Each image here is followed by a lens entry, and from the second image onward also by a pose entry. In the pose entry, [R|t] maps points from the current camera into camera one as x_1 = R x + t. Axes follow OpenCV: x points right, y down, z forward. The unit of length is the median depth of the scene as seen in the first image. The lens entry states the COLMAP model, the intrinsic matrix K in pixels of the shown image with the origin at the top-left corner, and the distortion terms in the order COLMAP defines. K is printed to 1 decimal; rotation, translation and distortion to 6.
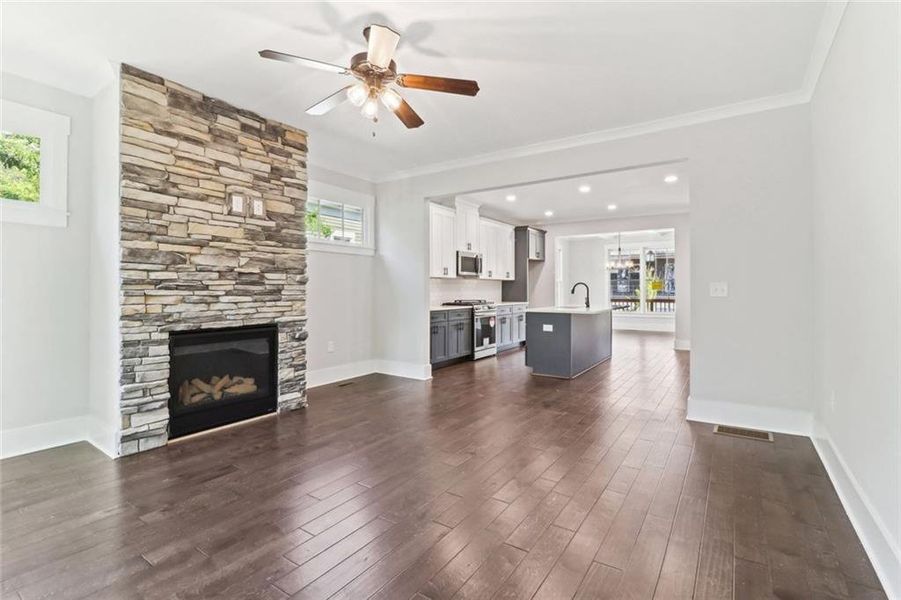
lens RADIAL K [[428.1, 0, 448.5], [0, 428.1, 298.3], [0, 0, 1]] dist [0.008582, 0.000227]
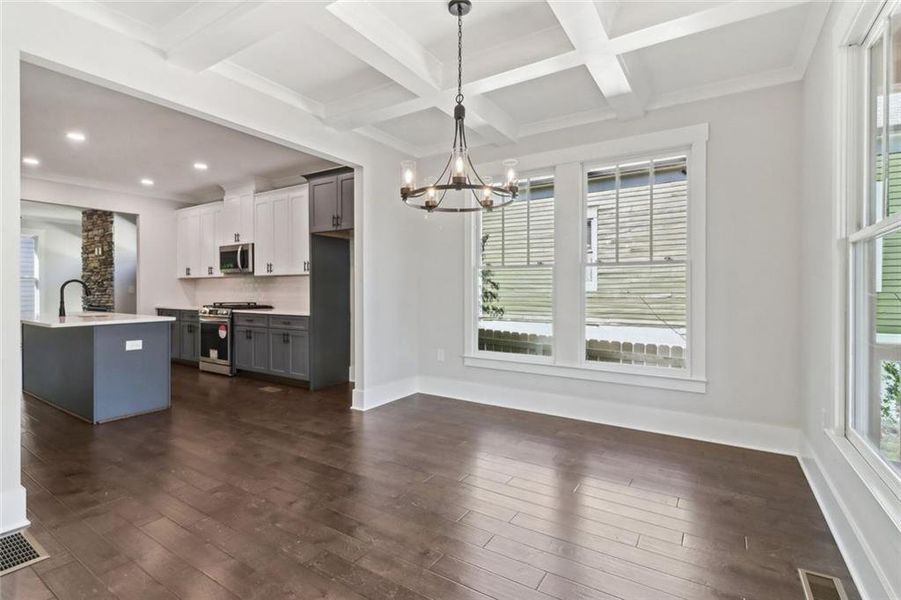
lens RADIAL K [[428.1, 0, 444.6], [0, 428.1, 298.3], [0, 0, 1]] dist [0.008582, 0.000227]
pose [[-0.000027, 0.017031, -0.999855, 1.699647], [-0.023135, 0.999587, 0.017027, -0.053034], [0.999732, 0.023132, 0.000367, 2.721353]]
